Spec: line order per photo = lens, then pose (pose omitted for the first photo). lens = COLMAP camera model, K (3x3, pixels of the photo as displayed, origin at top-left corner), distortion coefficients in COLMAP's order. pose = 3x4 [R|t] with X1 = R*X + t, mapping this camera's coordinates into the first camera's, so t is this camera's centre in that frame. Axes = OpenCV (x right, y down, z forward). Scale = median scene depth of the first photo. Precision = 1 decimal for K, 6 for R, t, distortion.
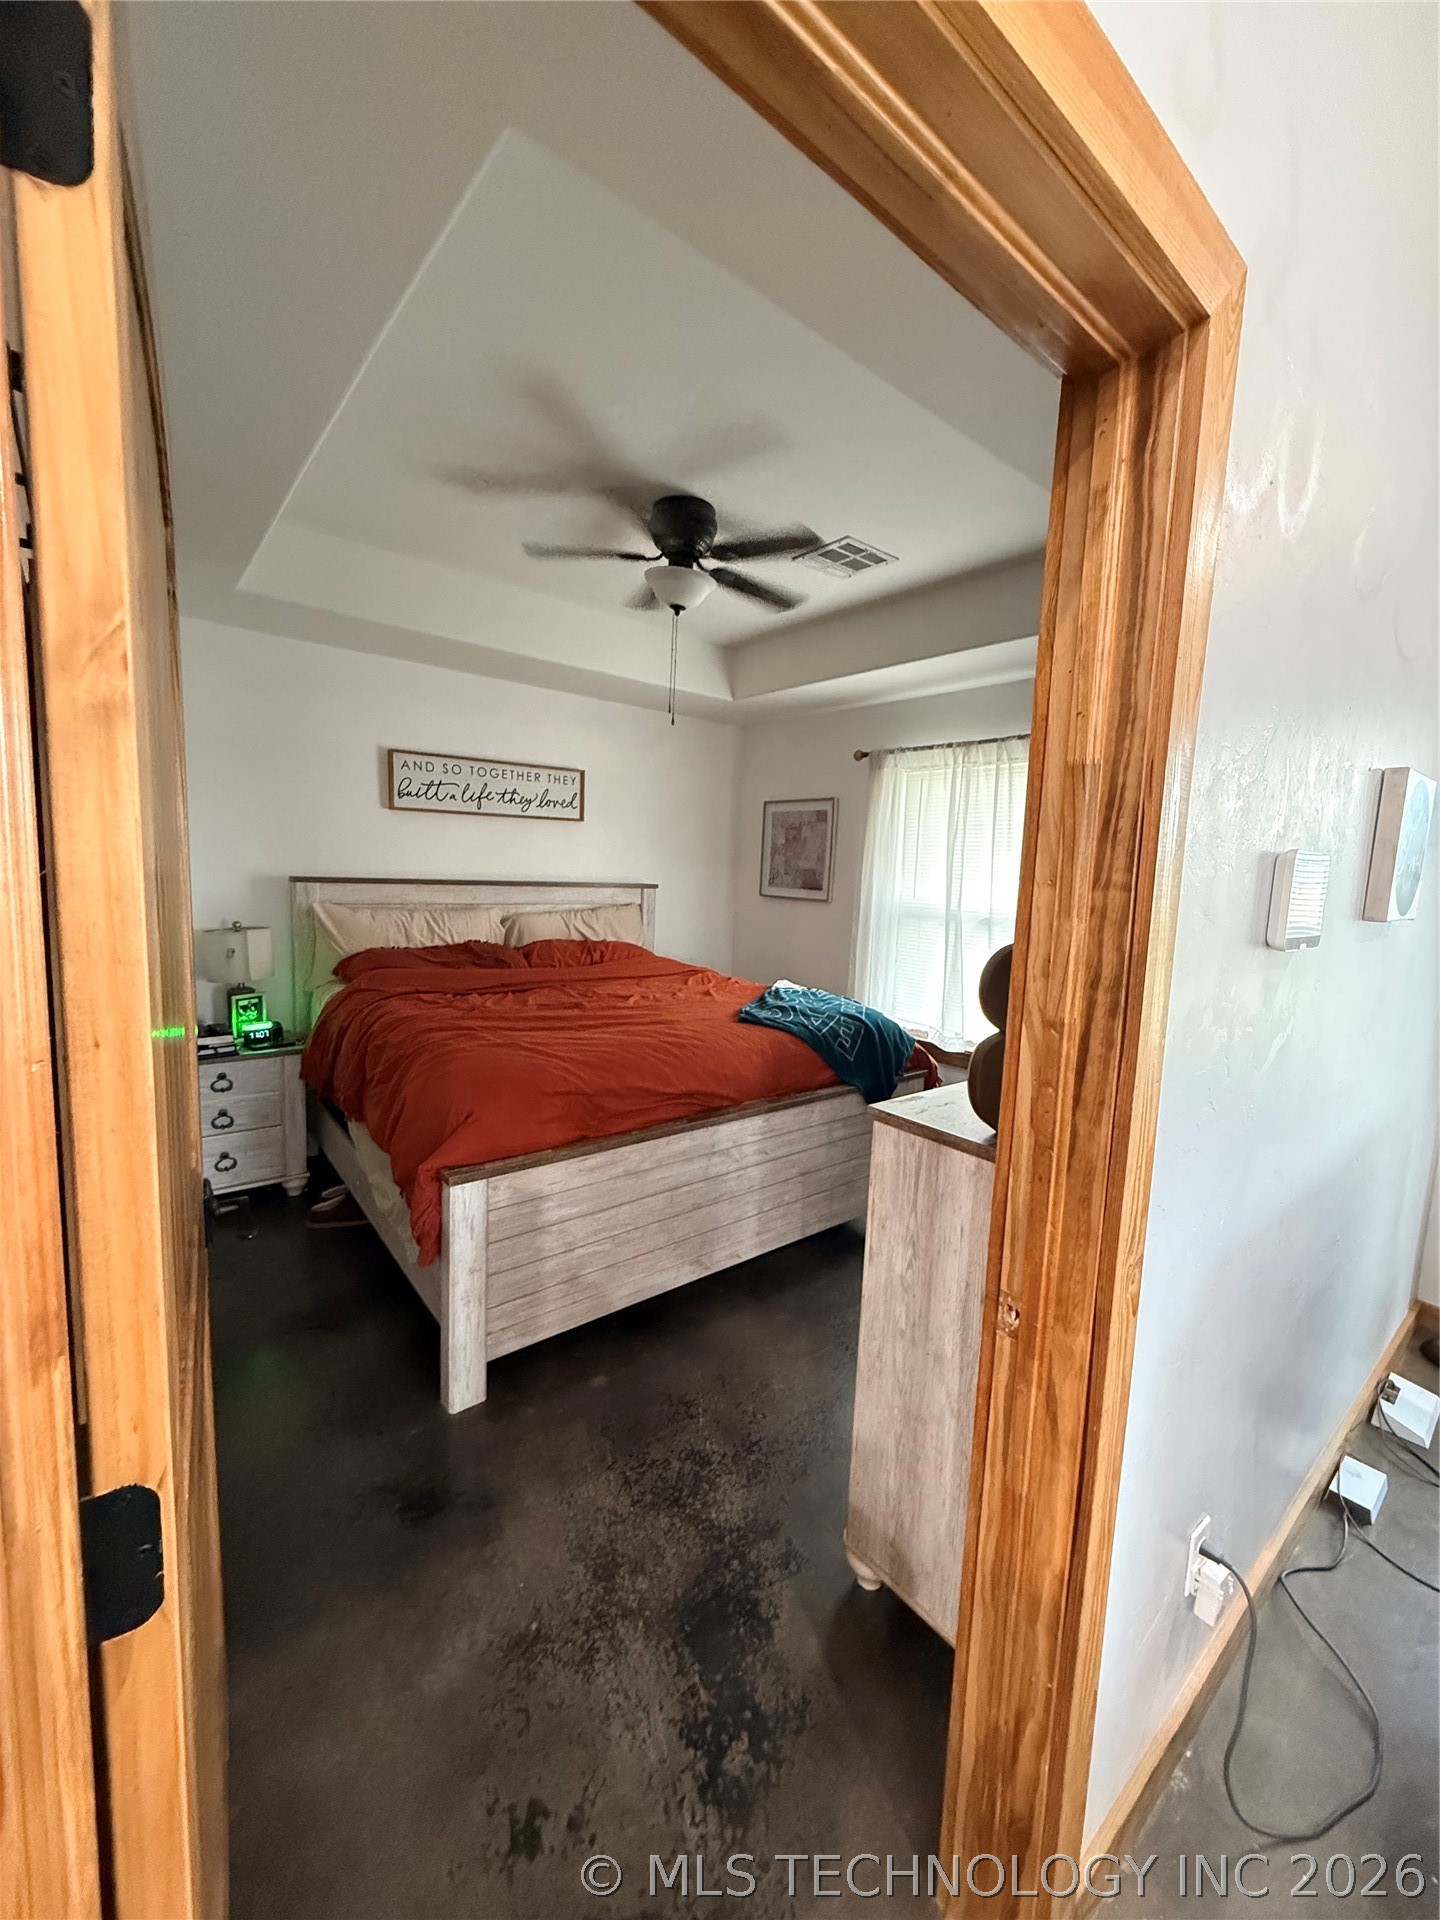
lens RADIAL K [[768.2, 0, 720.0], [0, 768.2, 960.0], [0, 0, 1]] dist [-0.003246, -0.000365]
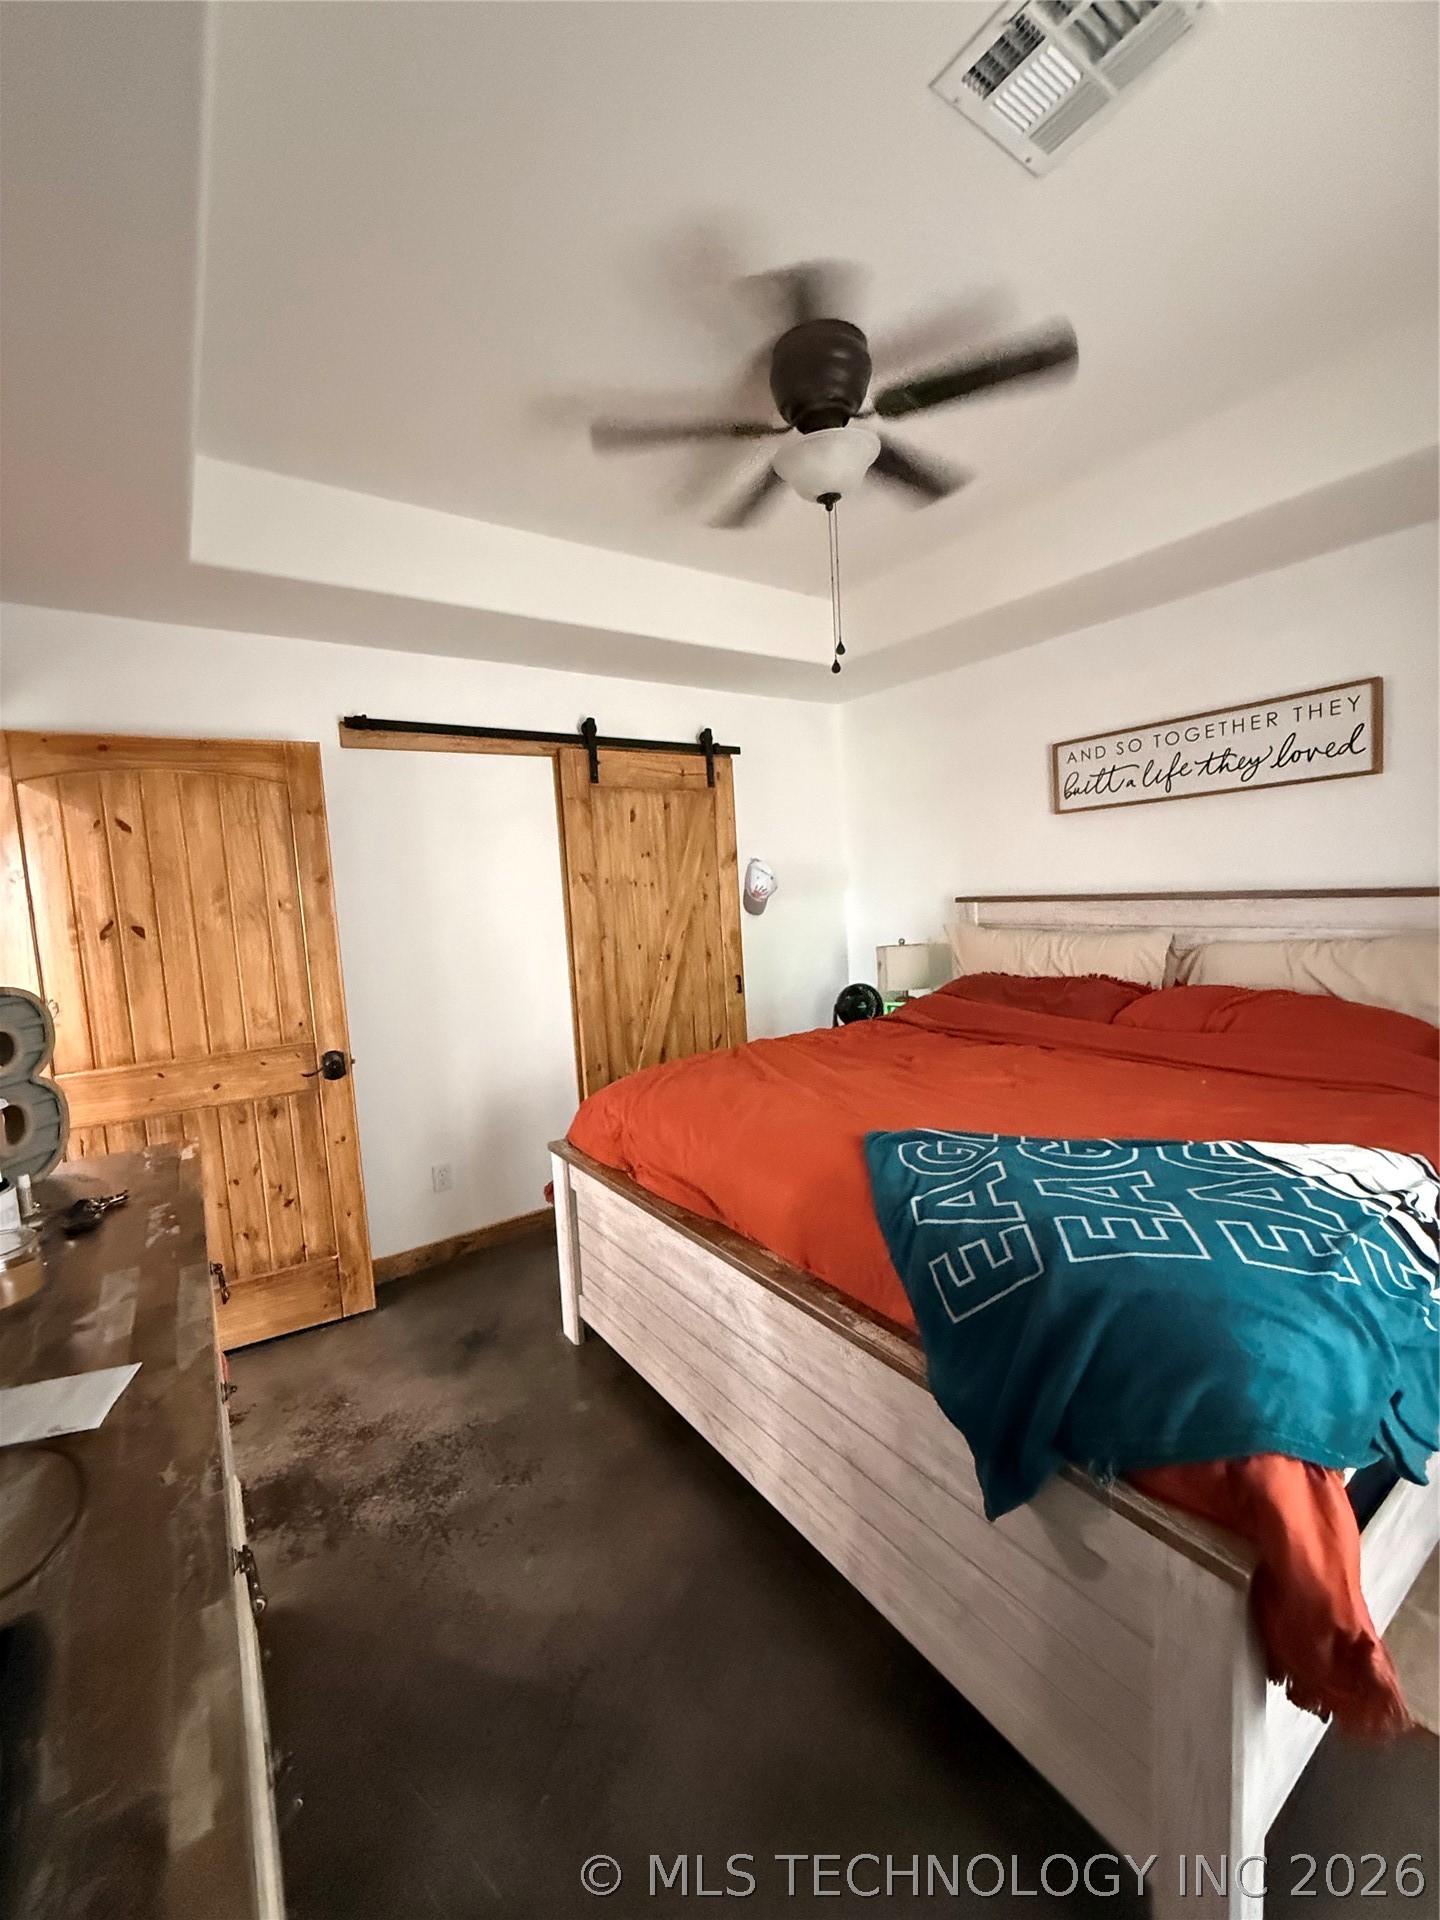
lens RADIAL K [[768.2, 0, 720.0], [0, 768.2, 960.0], [0, 0, 1]] dist [-0.003246, -0.000365]
pose [[-0.072333, 0.061413, -0.995488, 0.446258], [-0.068725, 0.995423, 0.066402, -0.063727], [0.995010, 0.073218, -0.067781, 0.676856]]
